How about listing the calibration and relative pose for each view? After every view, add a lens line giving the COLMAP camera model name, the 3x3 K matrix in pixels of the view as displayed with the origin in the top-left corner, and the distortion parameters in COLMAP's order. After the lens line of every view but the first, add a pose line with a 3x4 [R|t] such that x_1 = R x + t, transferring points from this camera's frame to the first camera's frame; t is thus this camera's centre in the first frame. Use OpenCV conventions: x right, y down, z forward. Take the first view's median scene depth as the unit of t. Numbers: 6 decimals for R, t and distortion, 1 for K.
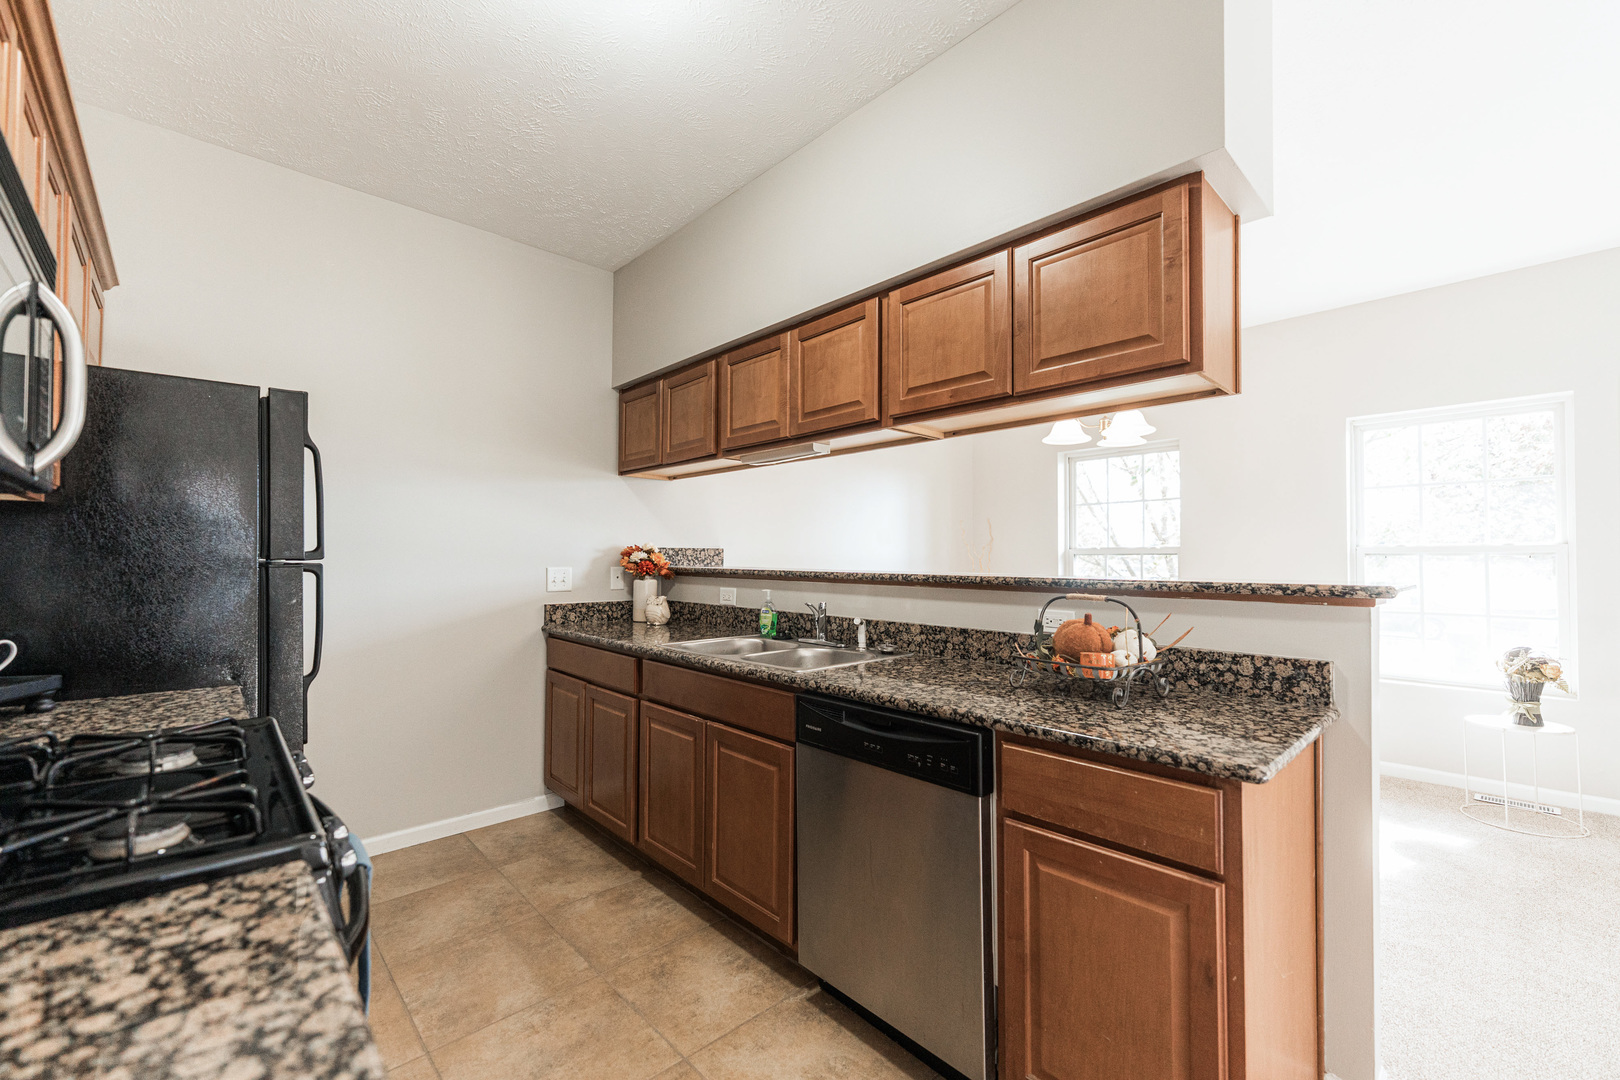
lens RADIAL K [[662.8, 0, 815.7], [0, 662.8, 553.4], [0, 0, 1]] dist [0.000314, -0.001610]
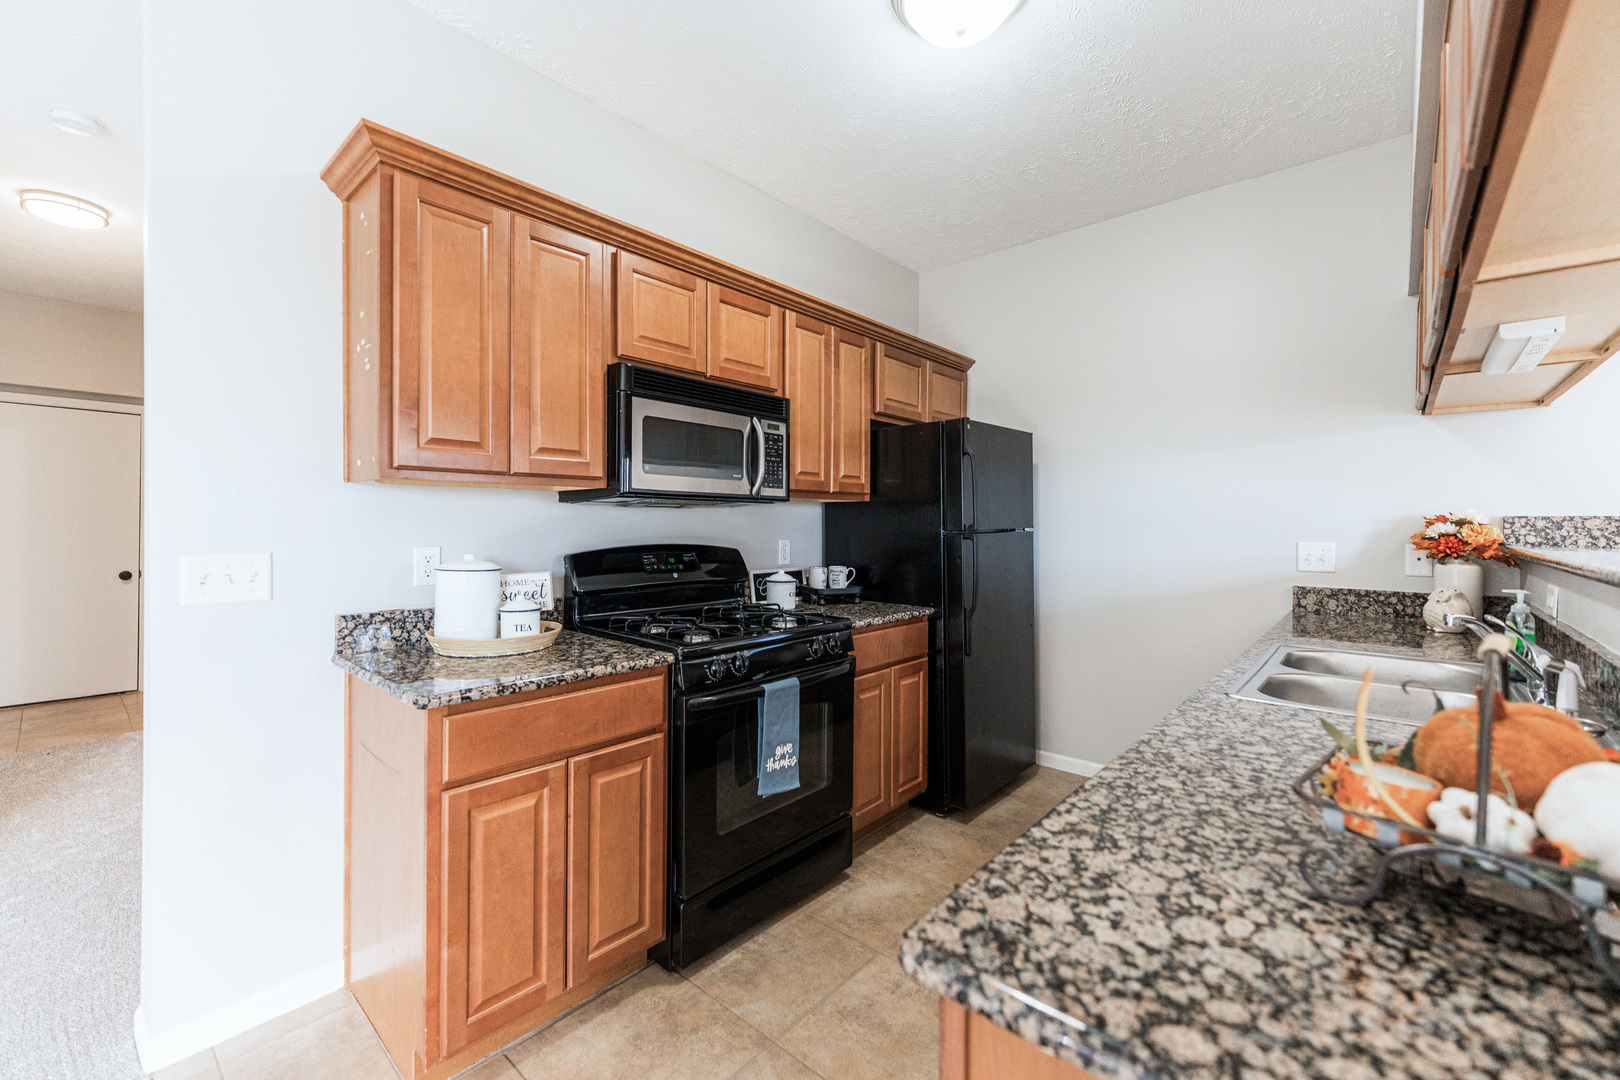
lens RADIAL K [[662.8, 0, 775.9], [0, 662.8, 528.9], [0, 0, 1]] dist [0.000314, -0.001610]
pose [[0.070816, 0.006391, -0.997469, 0.372891], [0.001220, 0.999978, 0.006494, -0.001645], [0.997489, -0.001677, 0.070807, 0.271564]]
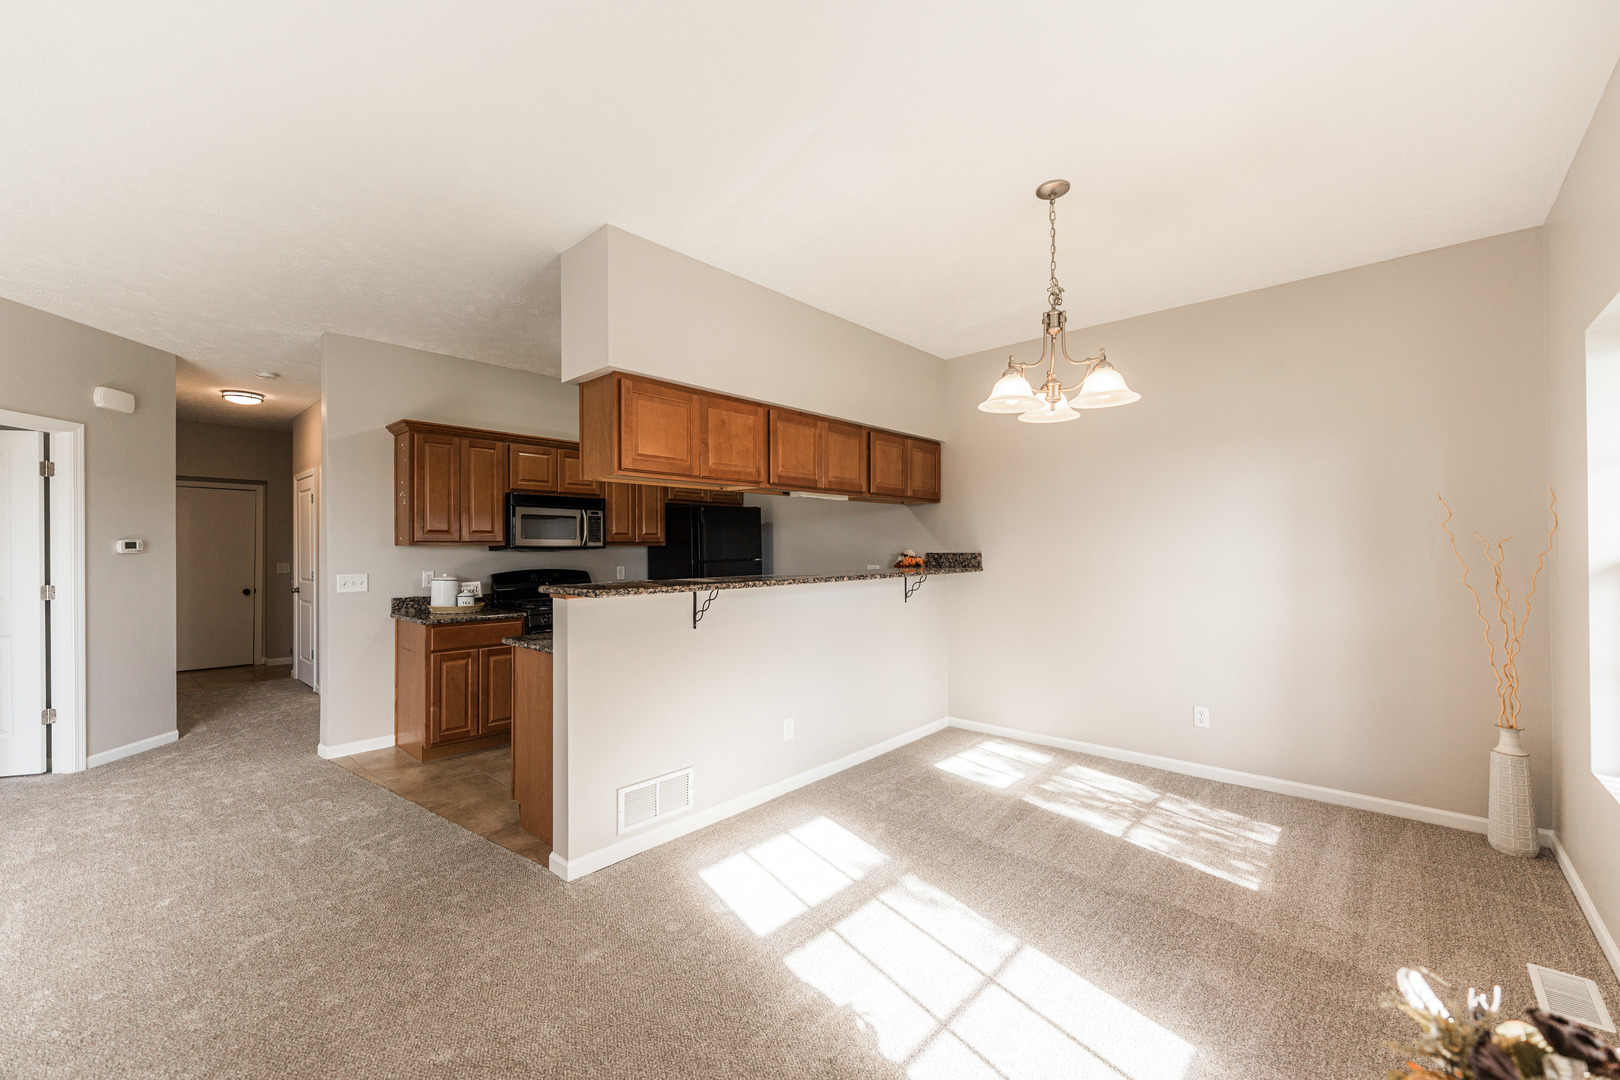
lens RADIAL K [[662.8, 0, 803.2], [0, 662.8, 542.8], [0, 0, 1]] dist [0.000314, -0.001610]
pose [[0.074435, -0.008331, -0.997191, 6.791430], [0.011011, 0.999911, -0.007532, -0.164365], [0.997165, -0.010419, 0.074520, 3.438049]]
